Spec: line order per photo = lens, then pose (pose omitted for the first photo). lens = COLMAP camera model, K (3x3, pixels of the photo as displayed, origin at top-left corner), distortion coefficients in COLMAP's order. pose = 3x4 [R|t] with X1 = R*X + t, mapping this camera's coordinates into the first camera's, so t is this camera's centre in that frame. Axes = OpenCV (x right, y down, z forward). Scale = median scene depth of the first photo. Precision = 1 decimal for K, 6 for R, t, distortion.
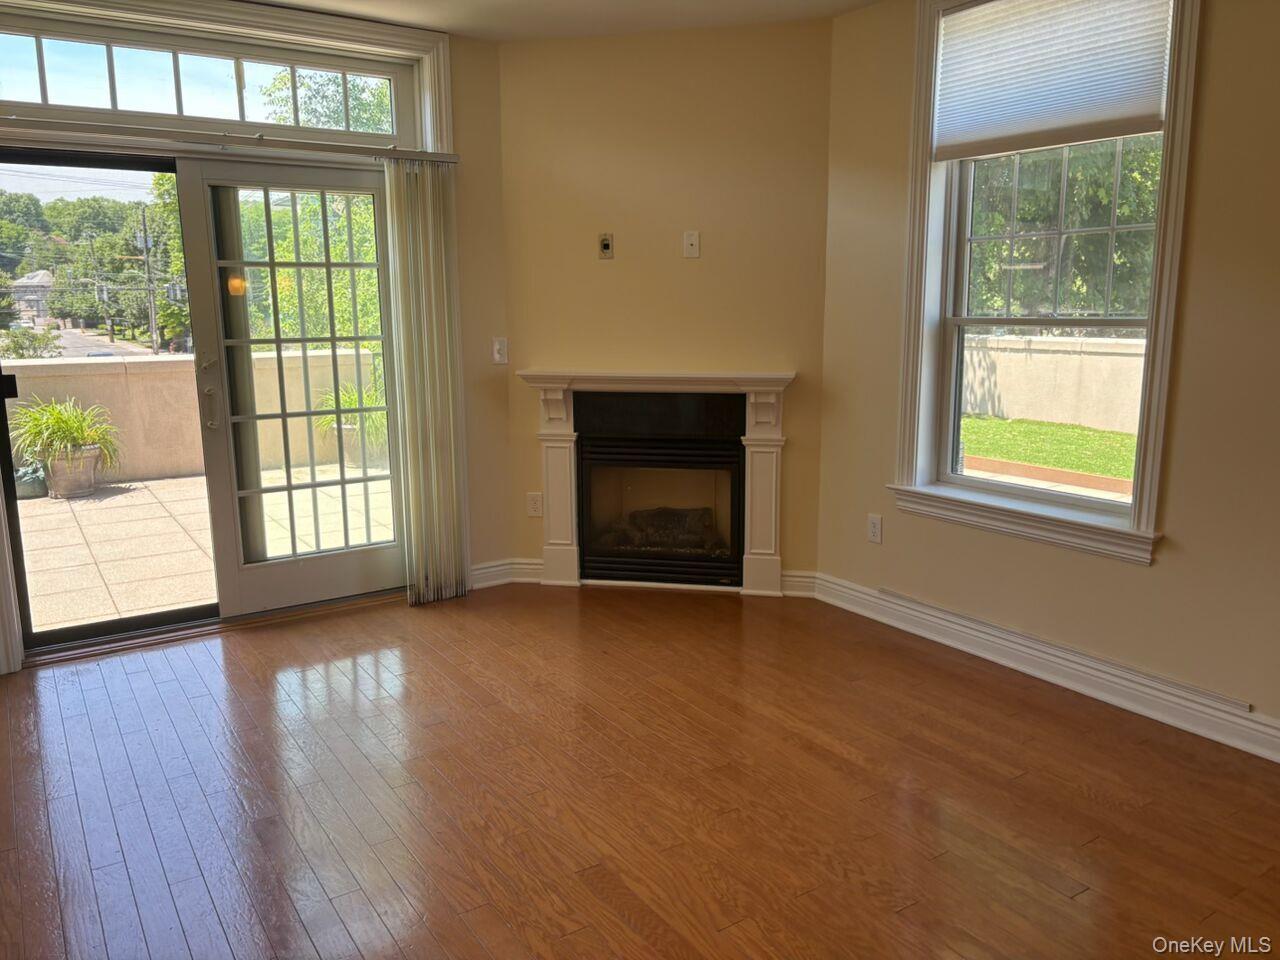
lens RADIAL K [[974.4, 0, 639.0], [0, 974.4, 475.3], [0, 0, 1]] dist [0.045376, -0.054317]
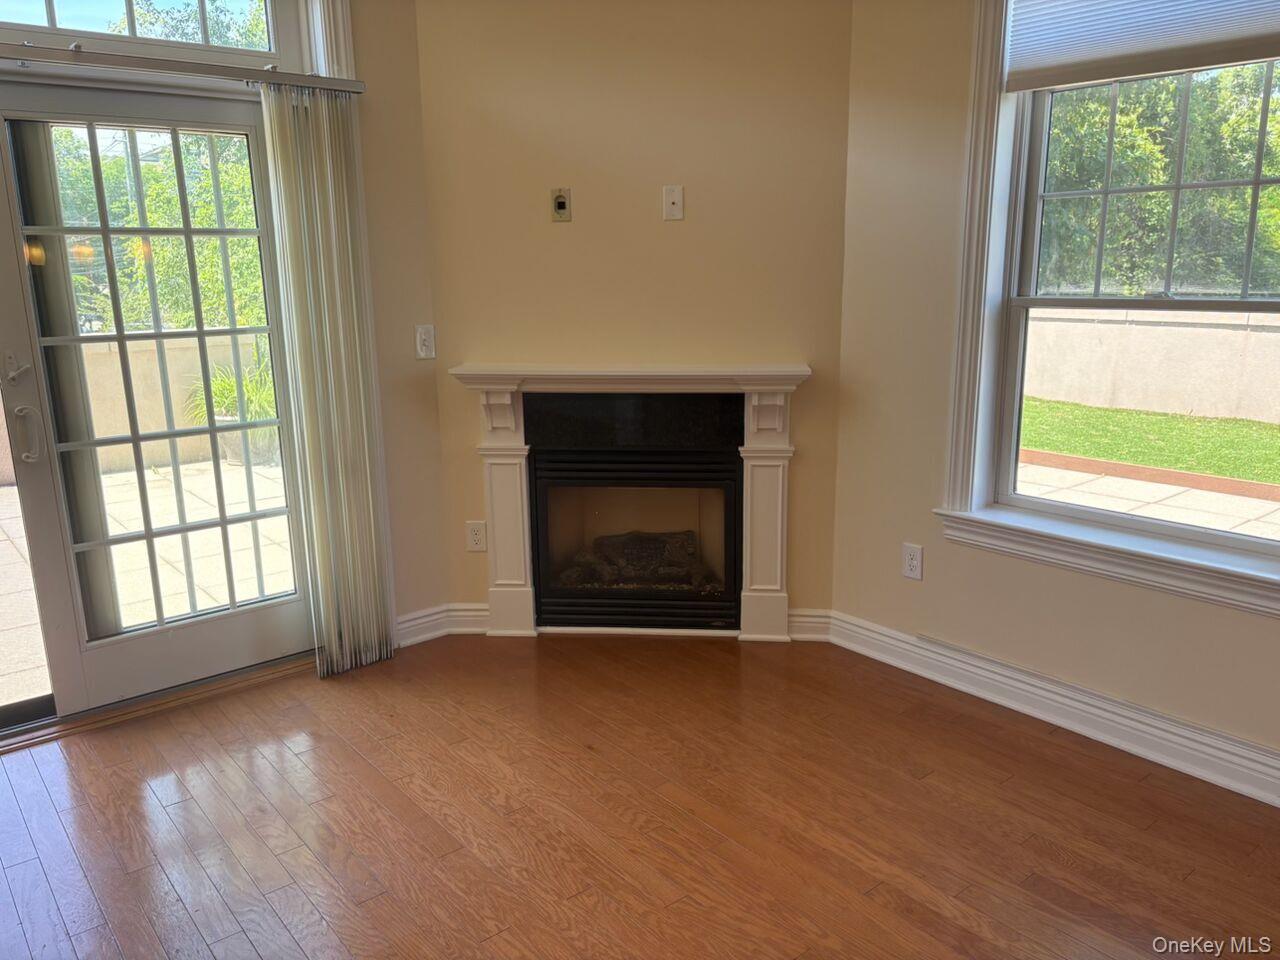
lens RADIAL K [[974.4, 0, 635.5], [0, 974.4, 485.2], [0, 0, 1]] dist [0.045376, -0.054317]
pose [[0.994538, -0.029915, 0.099993, -0.062268], [0.024996, 0.998432, 0.050094, -0.052683], [-0.101334, -0.047321, 0.993726, 0.223124]]
